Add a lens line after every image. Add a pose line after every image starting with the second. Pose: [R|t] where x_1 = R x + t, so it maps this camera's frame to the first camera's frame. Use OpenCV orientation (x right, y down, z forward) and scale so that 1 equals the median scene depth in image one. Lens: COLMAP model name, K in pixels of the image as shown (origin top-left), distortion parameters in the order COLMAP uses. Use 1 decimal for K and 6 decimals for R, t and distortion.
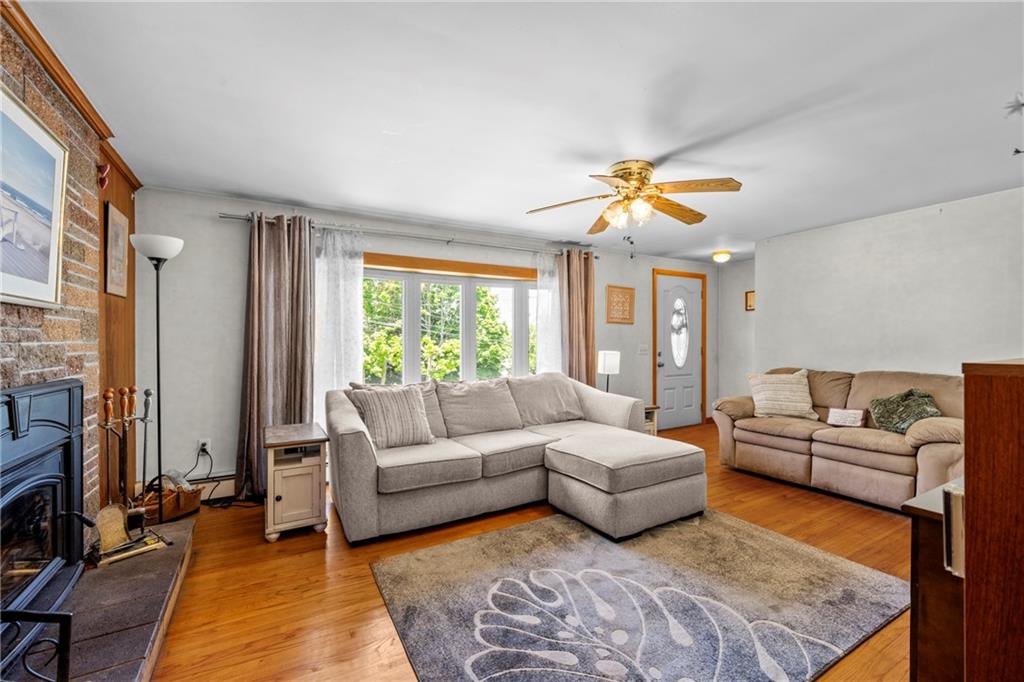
lens RADIAL K [[439.3, 0, 511.1], [0, 439.3, 340.0], [0, 0, 1]] dist [0.000755, 0.000065]
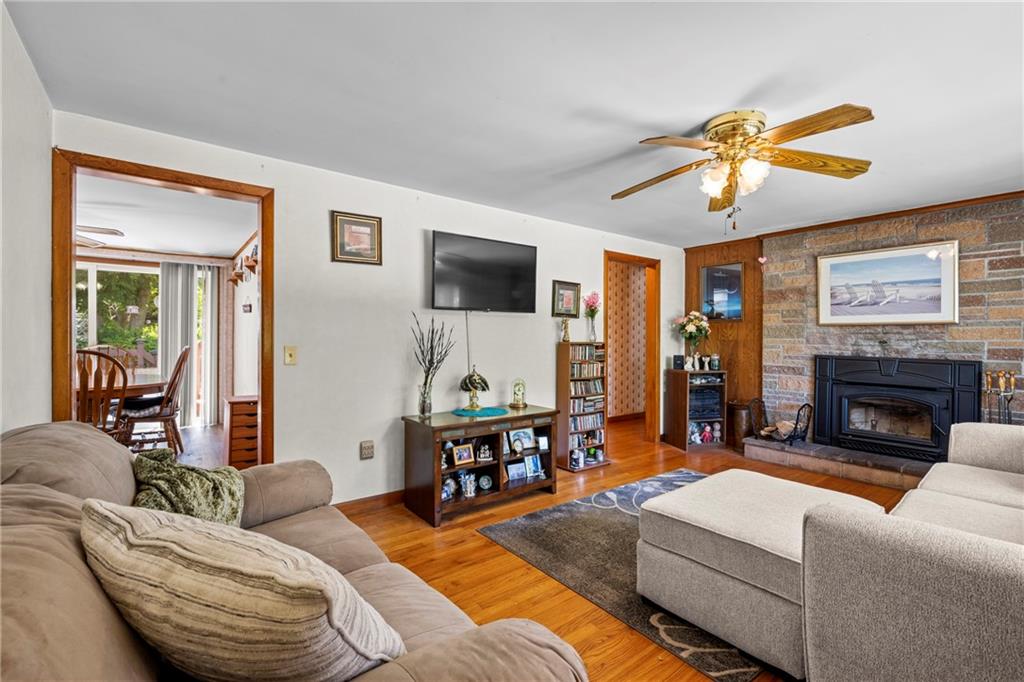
lens RADIAL K [[447.5, 0, 512.9], [0, 447.5, 338.7], [0, 0, 1]] dist [-0.001944, 0.001072]
pose [[-0.991576, -0.000022, -0.129527, 1.139246], [0.000062, 1.000000, -0.000646, -0.001744], [0.129527, -0.000649, -0.991576, 2.598481]]
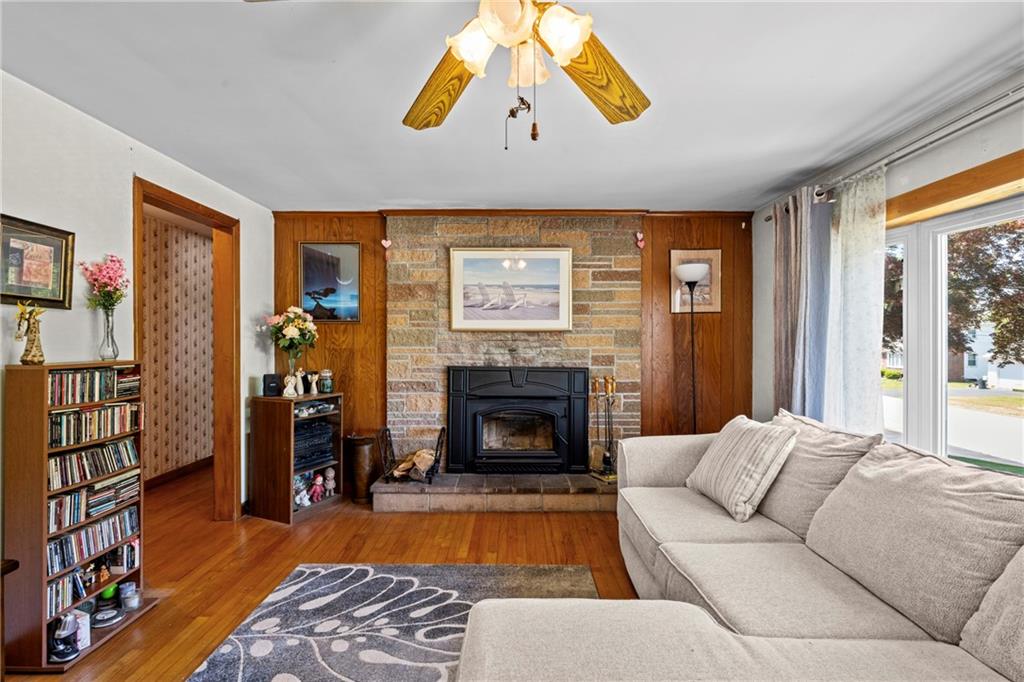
lens RADIAL K [[496.1, 0, 515.5], [0, 496.1, 340.1], [0, 0, 1]] dist [-0.002060, 0.001029]
pose [[-0.506822, 0.005302, -0.862034, 0.971661], [0.005161, 0.999982, 0.003116, -0.036489], [0.862035, -0.002870, -0.506840, 1.827641]]
